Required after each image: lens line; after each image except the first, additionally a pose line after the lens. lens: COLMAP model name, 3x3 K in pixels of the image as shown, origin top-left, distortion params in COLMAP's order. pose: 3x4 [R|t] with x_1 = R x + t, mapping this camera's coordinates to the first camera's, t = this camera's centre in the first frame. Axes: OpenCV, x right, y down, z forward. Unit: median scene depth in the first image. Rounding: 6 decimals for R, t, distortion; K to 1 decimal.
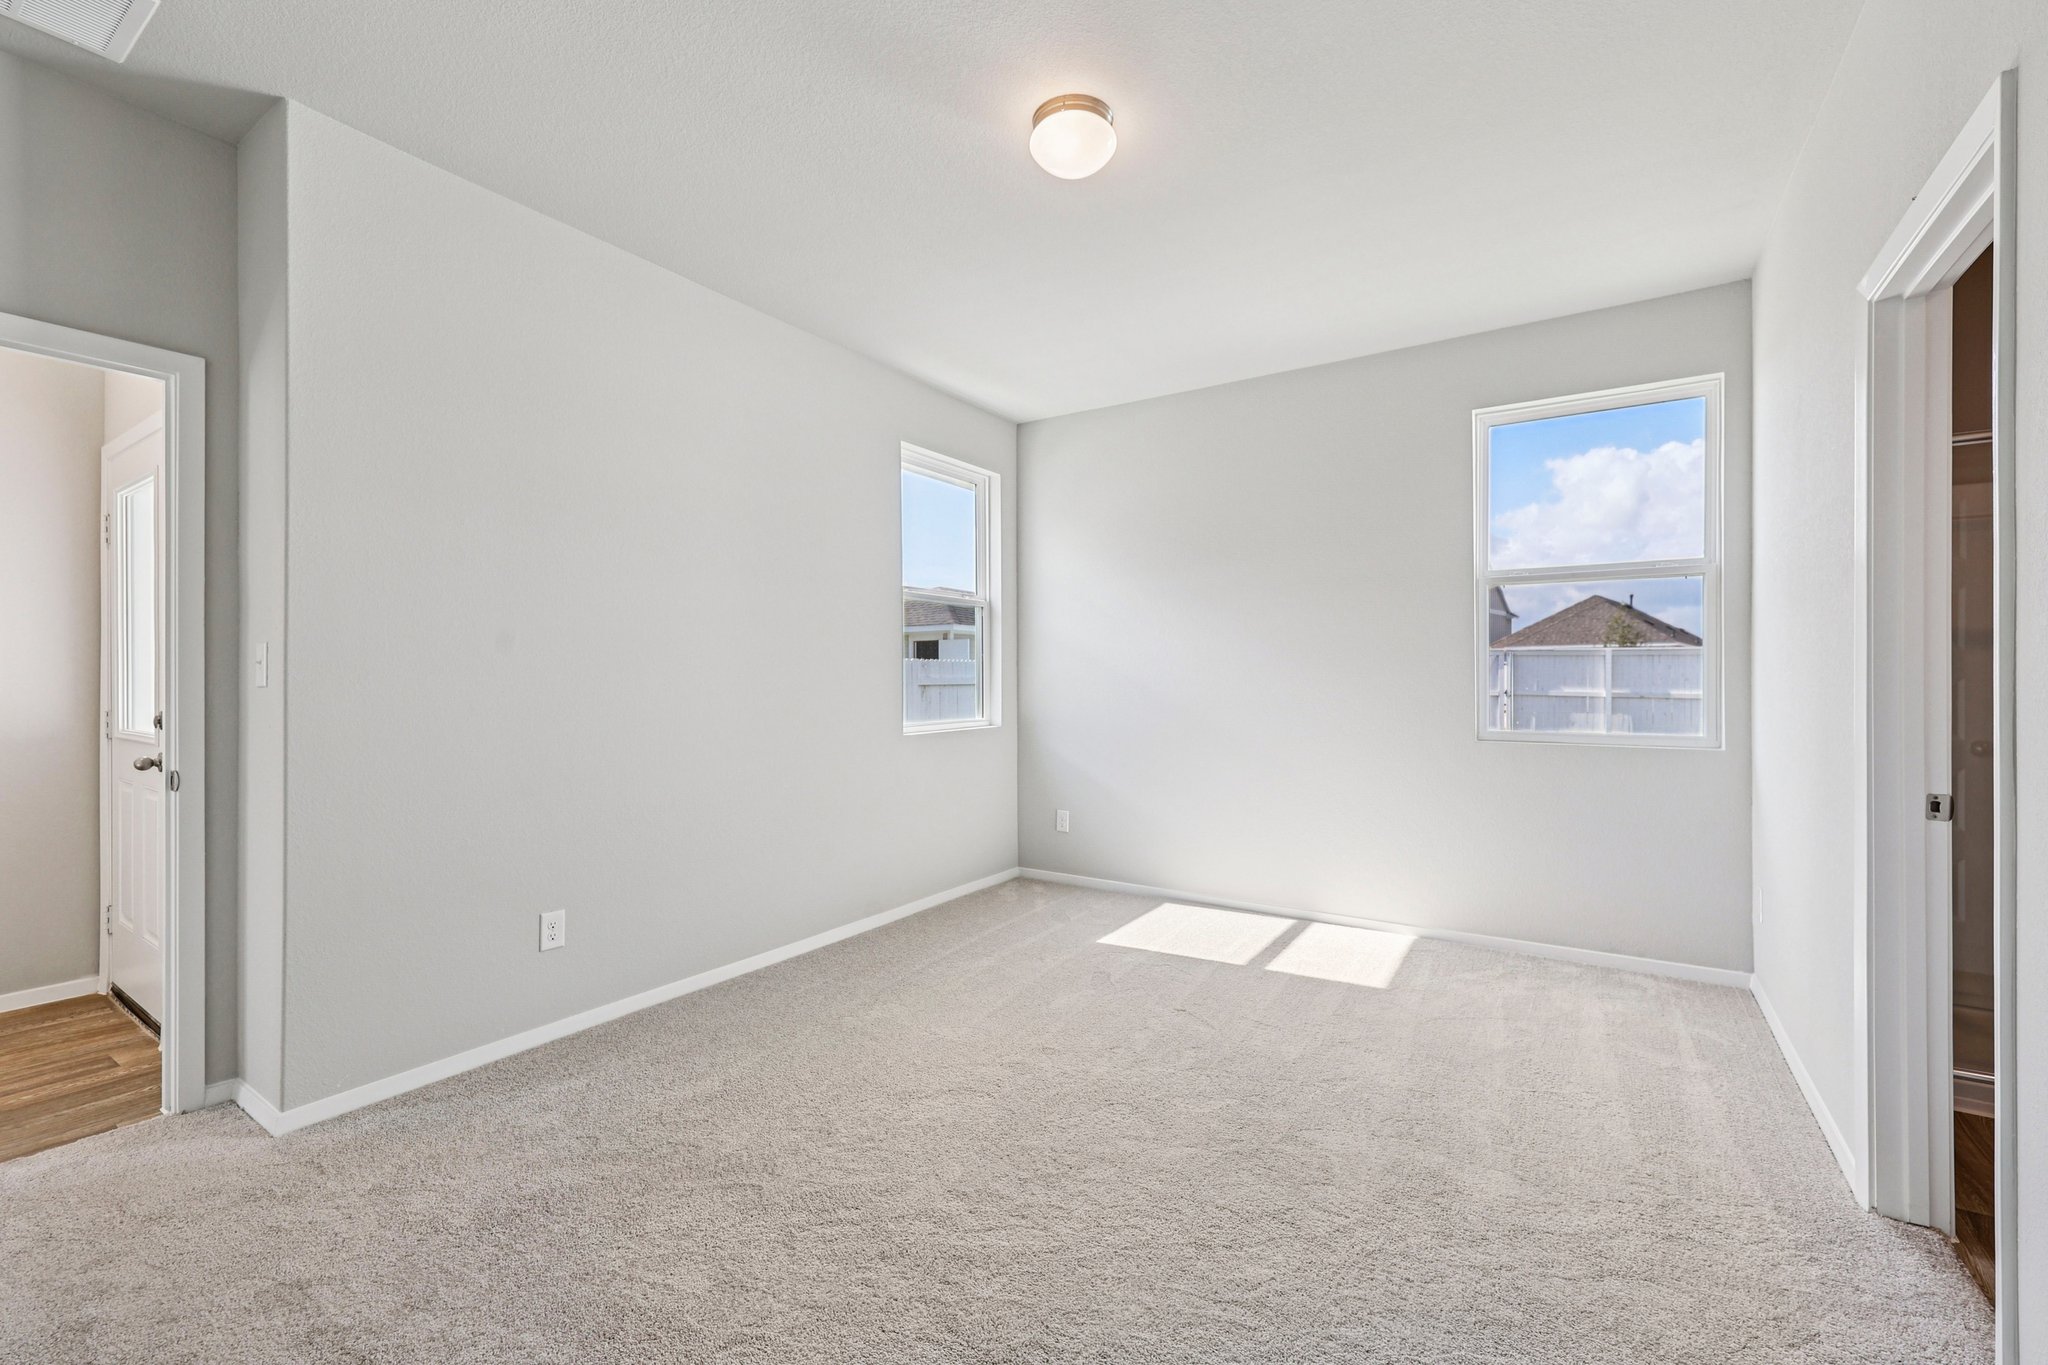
lens RADIAL K [[864.6, 0, 1024.0], [0, 864.6, 682.5], [0, 0, 1]] dist [-0.029949, 0.000208]
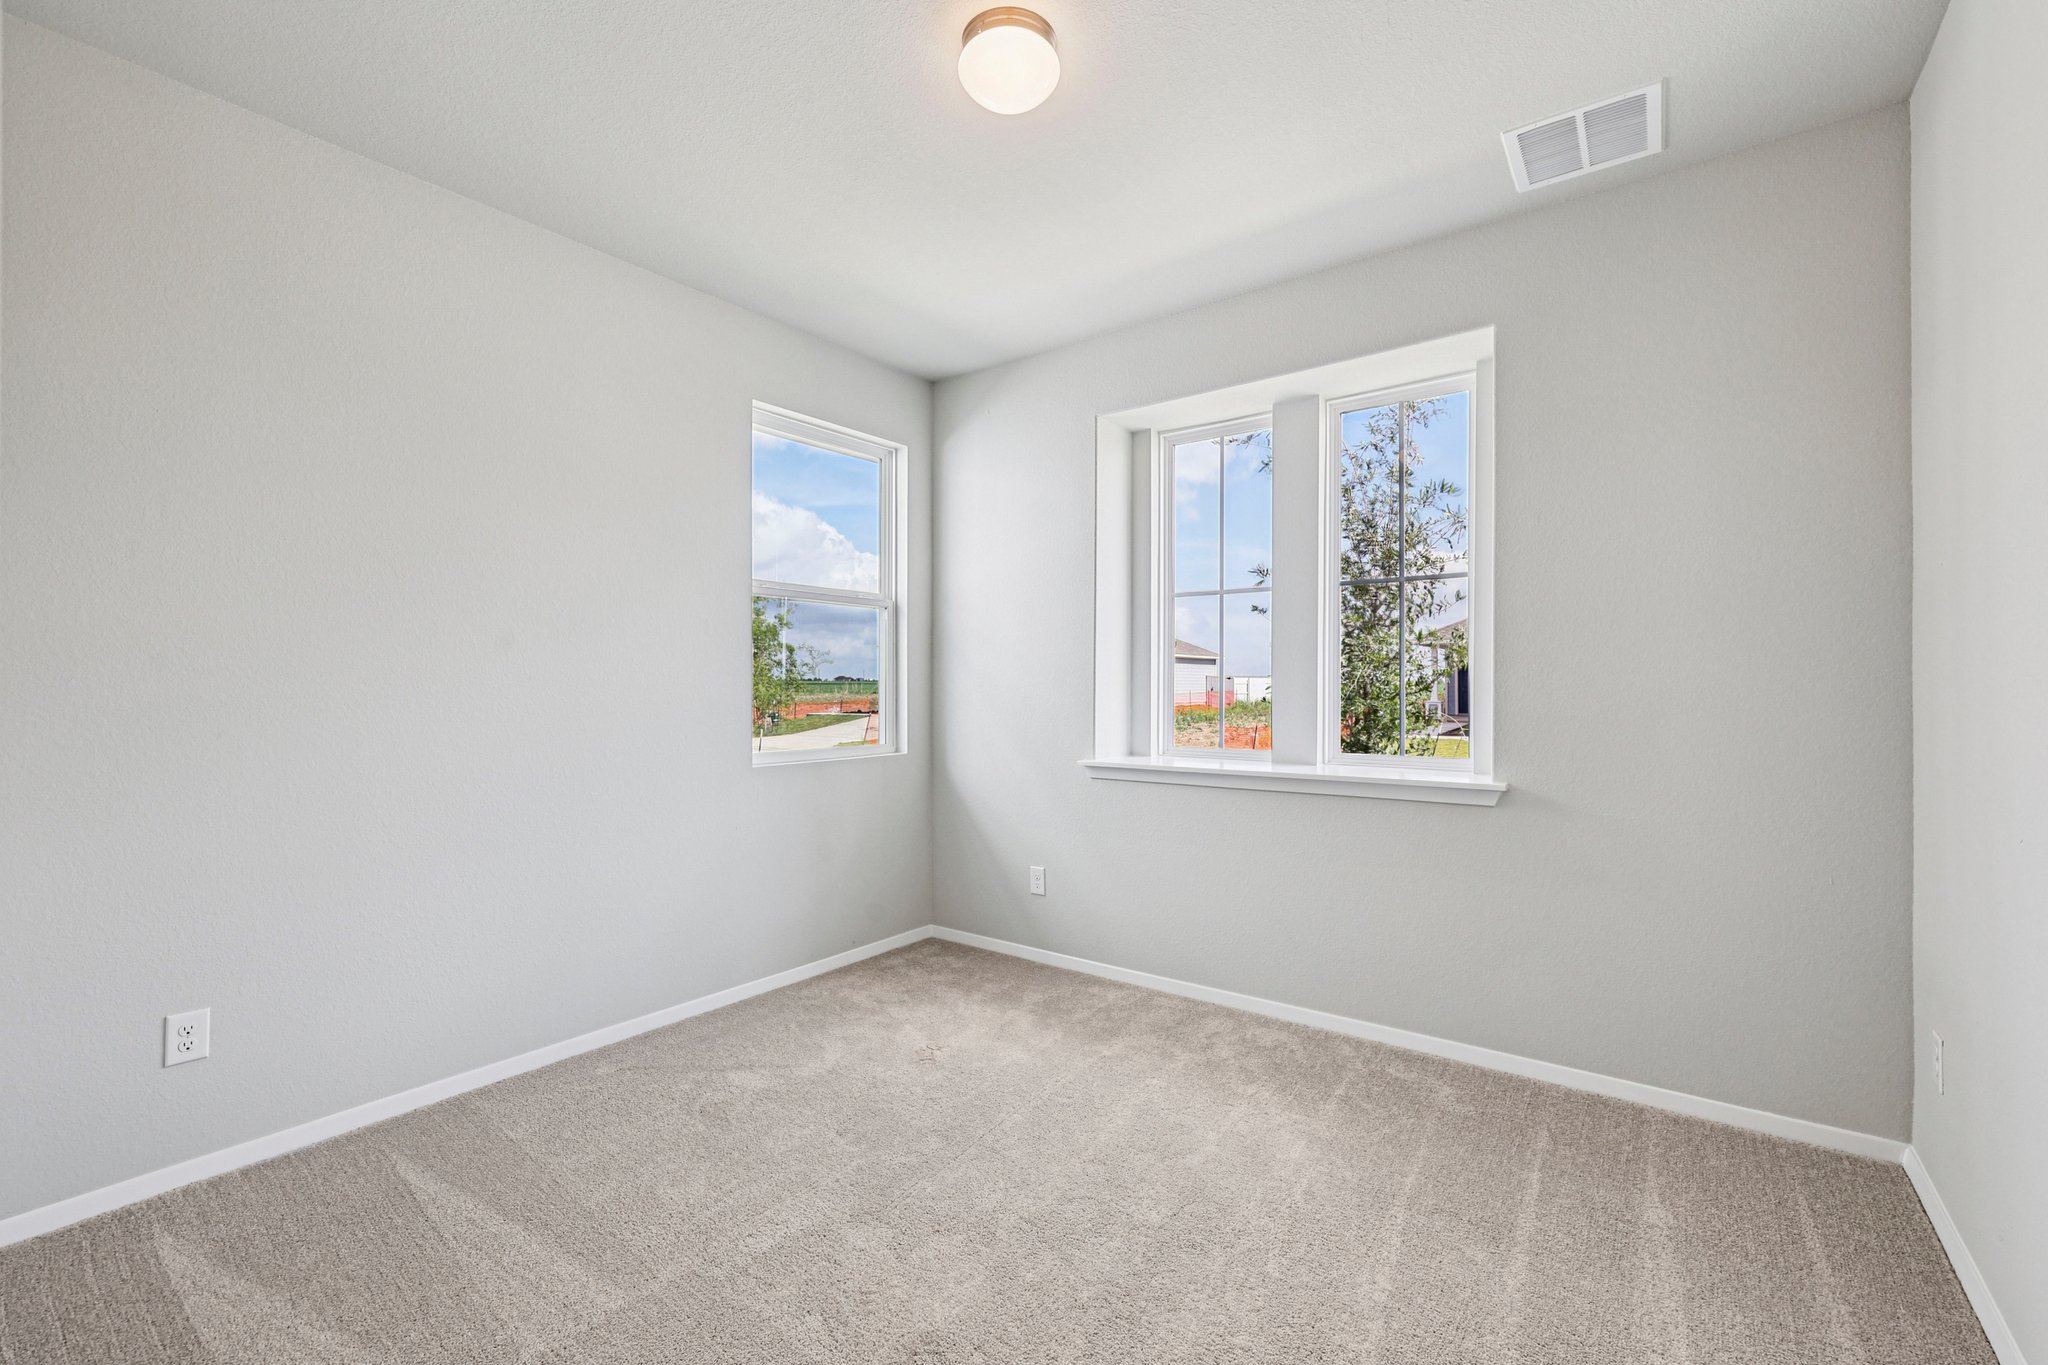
lens RADIAL K [[858.3, 0, 1024.0], [0, 858.3, 682.5], [0, 0, 1]] dist [-0.028680, -0.000038]
pose [[0.998746, -0.003011, -0.049970, 0.154230], [0.002406, 0.999923, -0.012162, -0.004489], [0.050002, 0.012026, 0.998677, 0.234248]]
